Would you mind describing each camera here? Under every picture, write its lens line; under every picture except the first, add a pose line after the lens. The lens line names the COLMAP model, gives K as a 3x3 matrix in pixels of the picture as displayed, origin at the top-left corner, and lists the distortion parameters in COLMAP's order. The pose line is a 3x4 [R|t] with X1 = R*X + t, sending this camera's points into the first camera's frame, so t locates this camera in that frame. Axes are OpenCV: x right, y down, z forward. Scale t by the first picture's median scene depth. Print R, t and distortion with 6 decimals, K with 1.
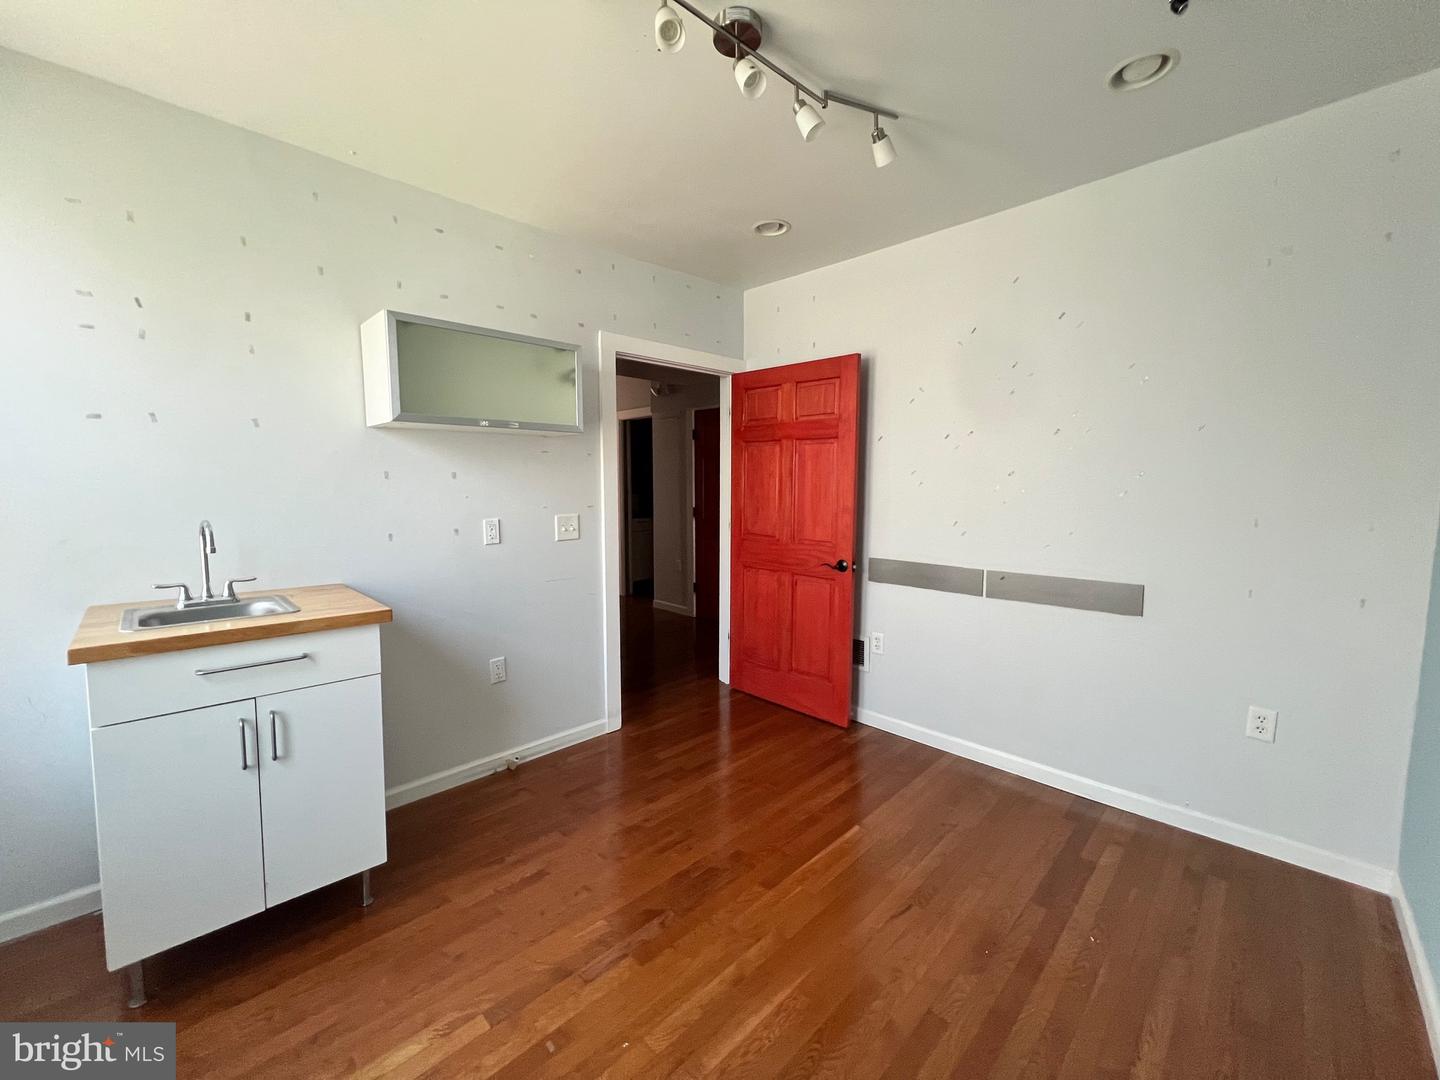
lens RADIAL K [[574.5, 0, 720.1], [0, 574.5, 533.9], [0, 0, 1]] dist [-0.002485, -0.000045]
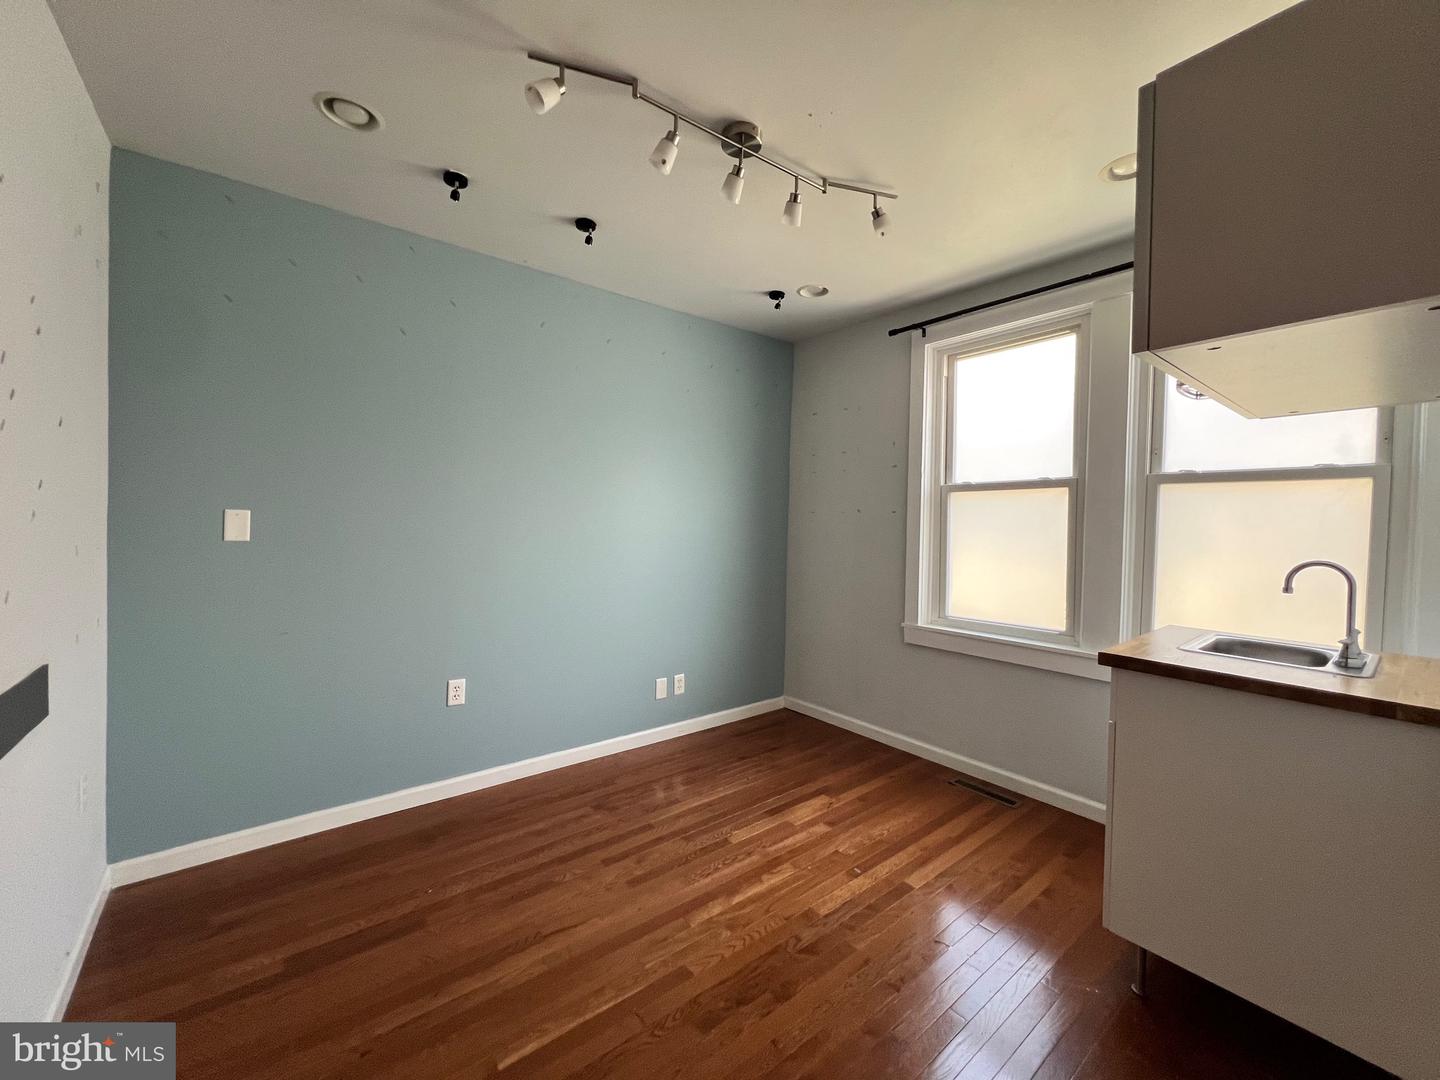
lens RADIAL K [[574.5, 0, 720.1], [0, 574.5, 533.9], [0, 0, 1]] dist [-0.002485, -0.000045]
pose [[-0.993614, -0.017151, 0.111523, -0.059946], [-0.005468, 0.994538, 0.104232, -0.140382], [-0.112702, 0.102957, -0.988280, 1.829208]]
